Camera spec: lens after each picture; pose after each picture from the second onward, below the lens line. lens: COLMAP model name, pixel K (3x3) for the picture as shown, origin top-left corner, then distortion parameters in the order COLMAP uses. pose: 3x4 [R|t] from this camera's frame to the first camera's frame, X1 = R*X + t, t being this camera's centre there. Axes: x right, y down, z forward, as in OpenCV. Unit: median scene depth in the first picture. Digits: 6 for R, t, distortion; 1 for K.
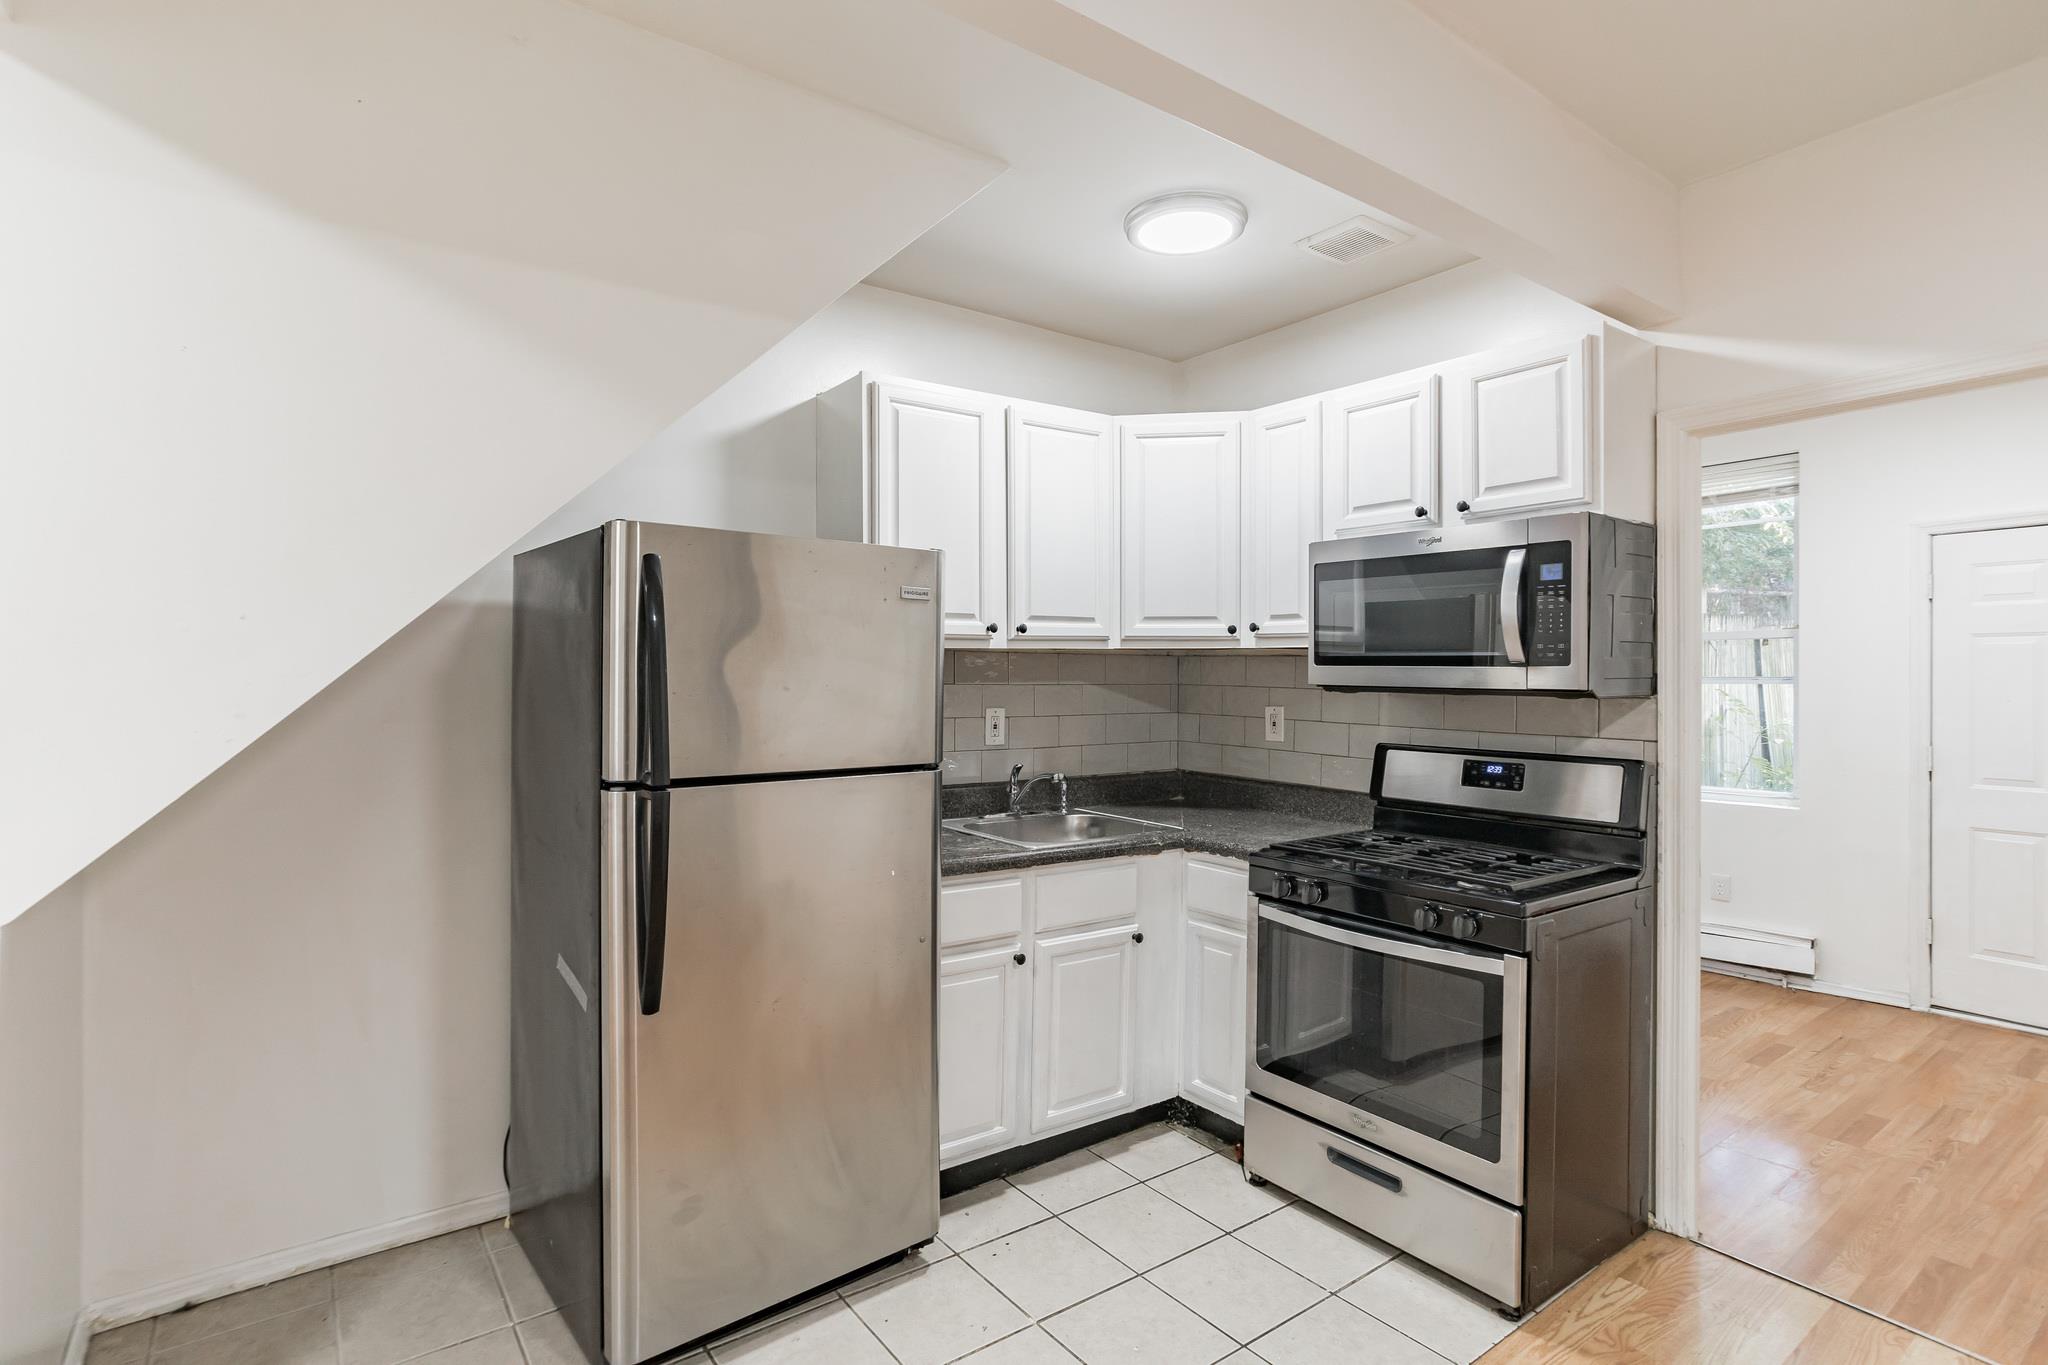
lens RADIAL K [[972.3, 0, 1014.2], [0, 972.3, 689.5], [0, 0, 1]] dist [-0.022052, 0.009332]
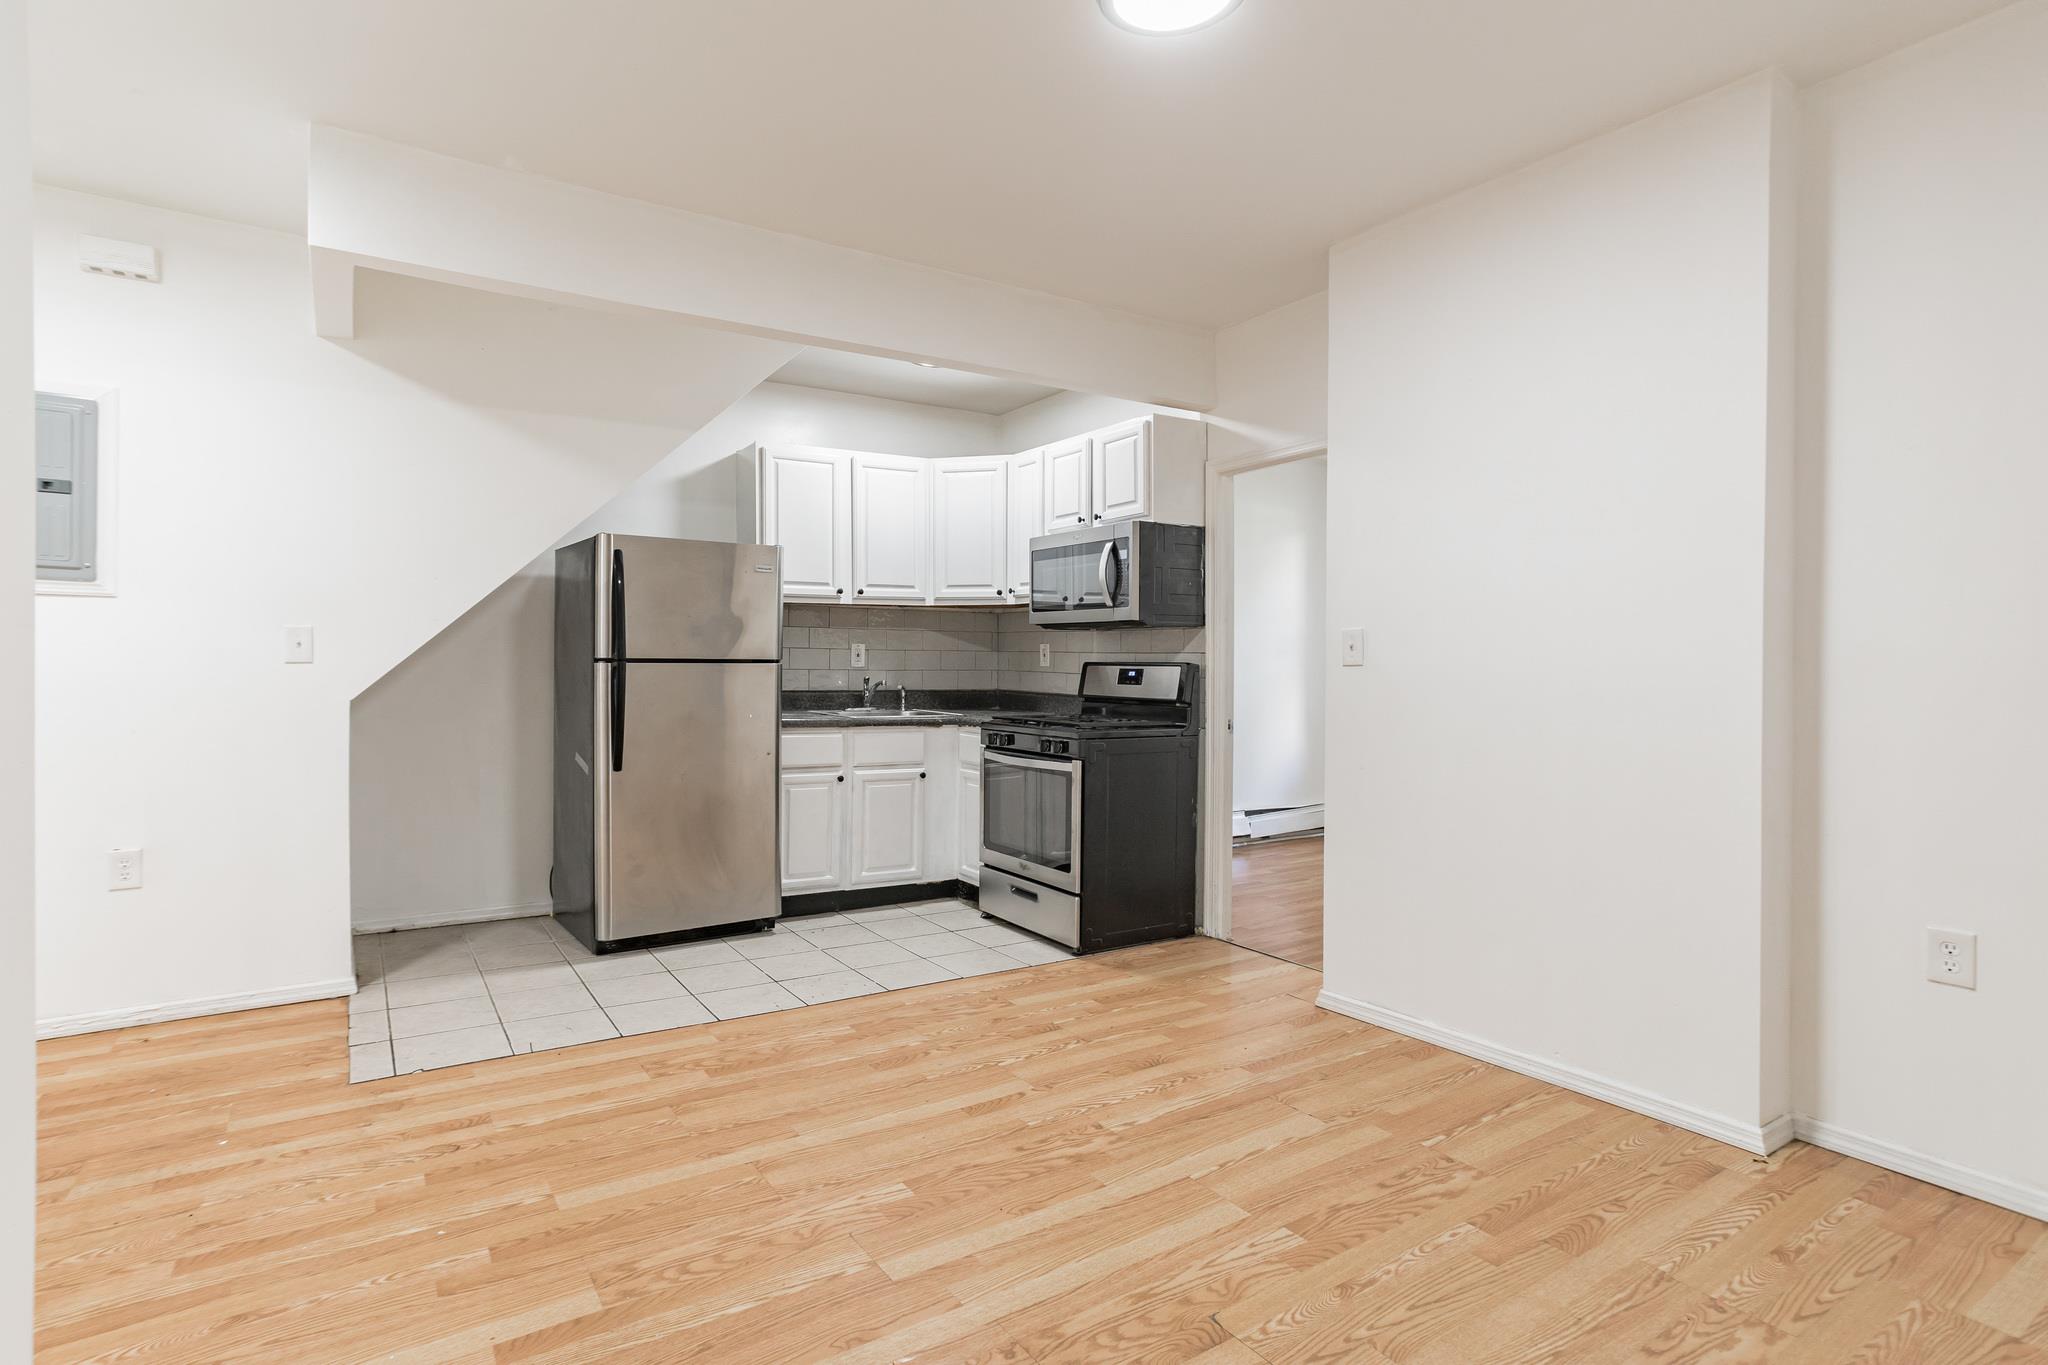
lens RADIAL K [[972.3, 0, 1025.1], [0, 972.3, 678.0], [0, 0, 1]] dist [-0.022052, 0.009332]
pose [[0.999197, -0.000540, -0.040053, 0.409466], [0.000648, 0.999996, 0.002681, 0.091993], [0.040051, -0.002705, 0.999194, -0.733262]]
